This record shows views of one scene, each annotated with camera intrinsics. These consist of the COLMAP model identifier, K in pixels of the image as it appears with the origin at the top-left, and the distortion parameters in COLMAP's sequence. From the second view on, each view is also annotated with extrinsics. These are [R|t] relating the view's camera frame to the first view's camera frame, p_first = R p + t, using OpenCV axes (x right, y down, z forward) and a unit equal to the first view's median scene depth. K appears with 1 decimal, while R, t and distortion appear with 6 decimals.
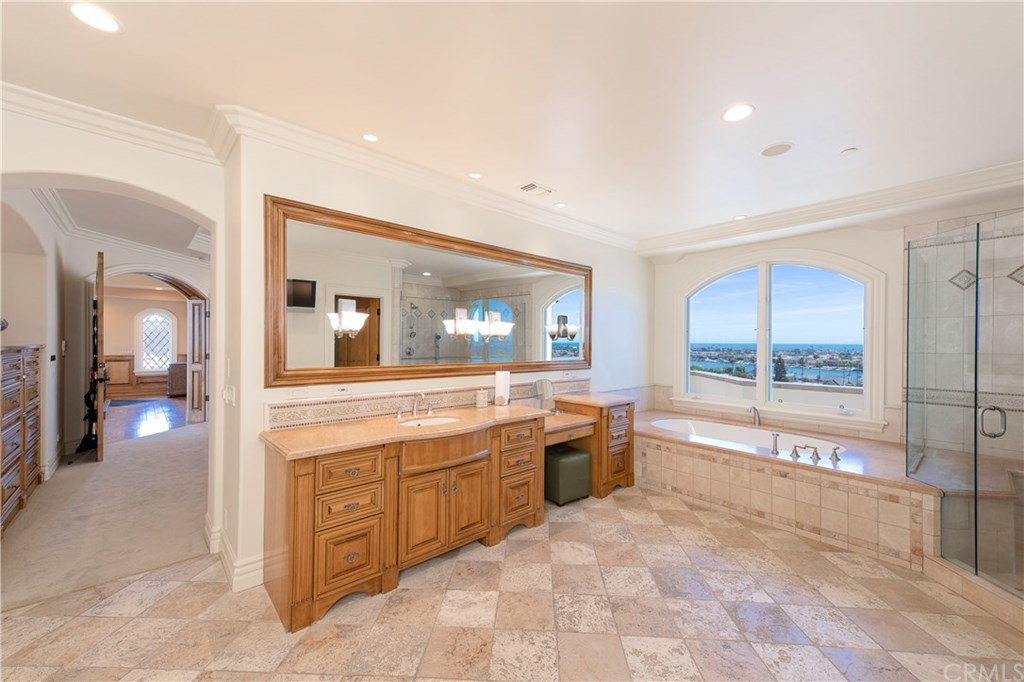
lens RADIAL K [[411.4, 0, 519.0], [0, 411.4, 342.0], [0, 0, 1]] dist [0.029096, -0.000206]
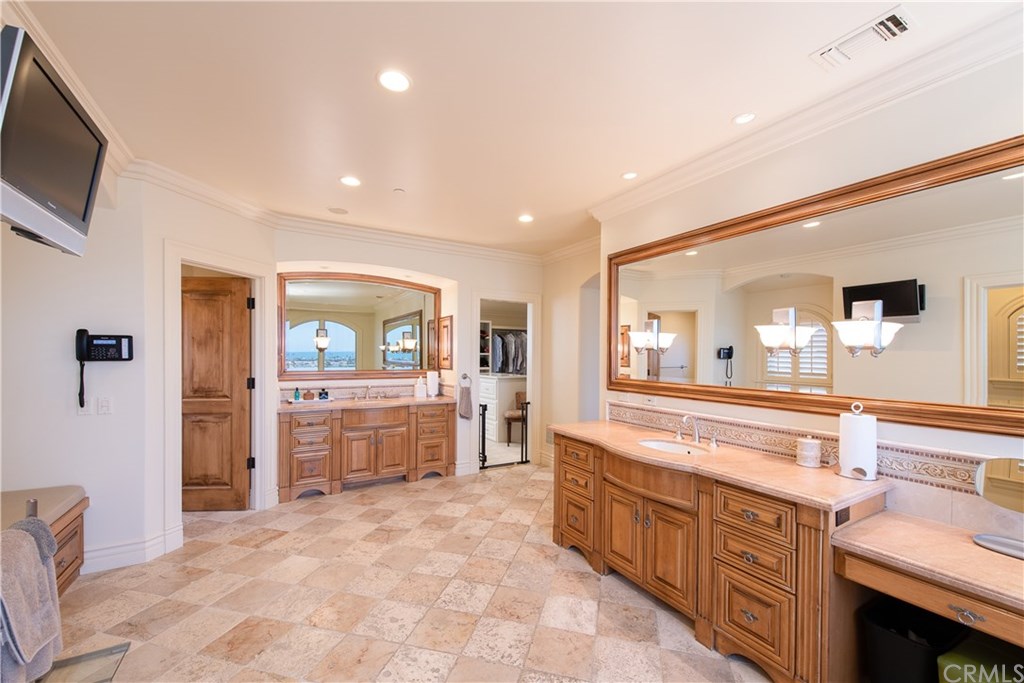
lens RADIAL K [[411.4, 0, 515.4], [0, 411.4, 357.8], [0, 0, 1]] dist [0.029096, -0.000206]
pose [[-0.219756, -0.001154, -0.975554, 0.680164], [-0.003299, 0.999994, -0.000440, 0.001130], [0.975549, 0.003122, -0.219759, 0.805283]]
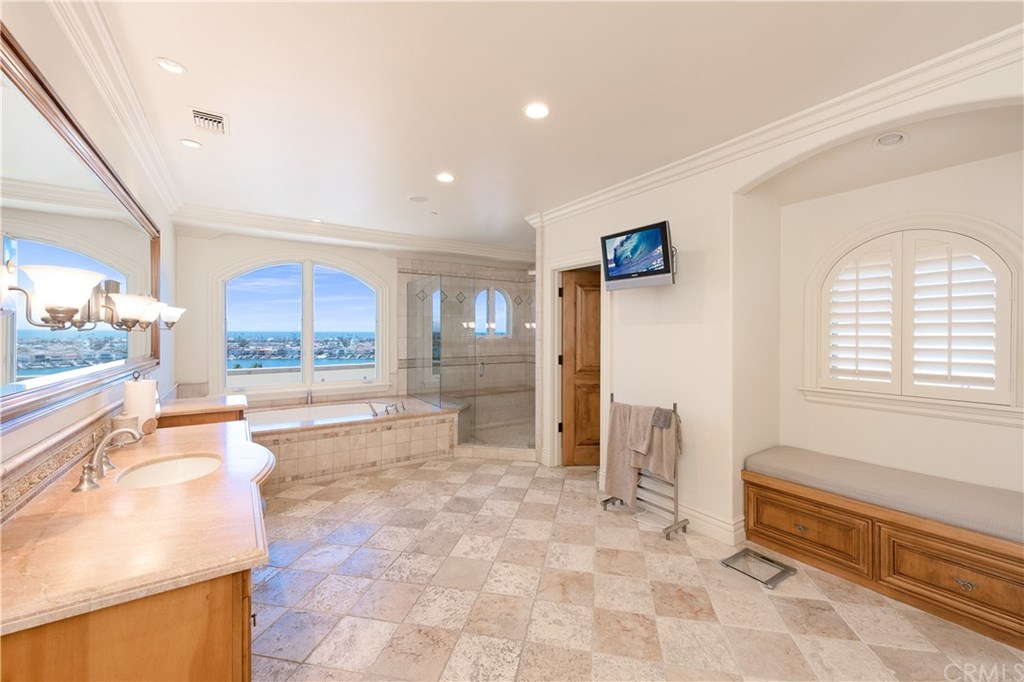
lens RADIAL K [[411.4, 0, 519.0], [0, 411.4, 334.5], [0, 0, 1]] dist [0.029096, -0.000206]
pose [[0.152625, -0.013412, 0.988193, -0.677868], [-0.002072, 0.999901, 0.013891, -0.010397], [-0.988282, -0.004167, 0.152582, 0.392315]]
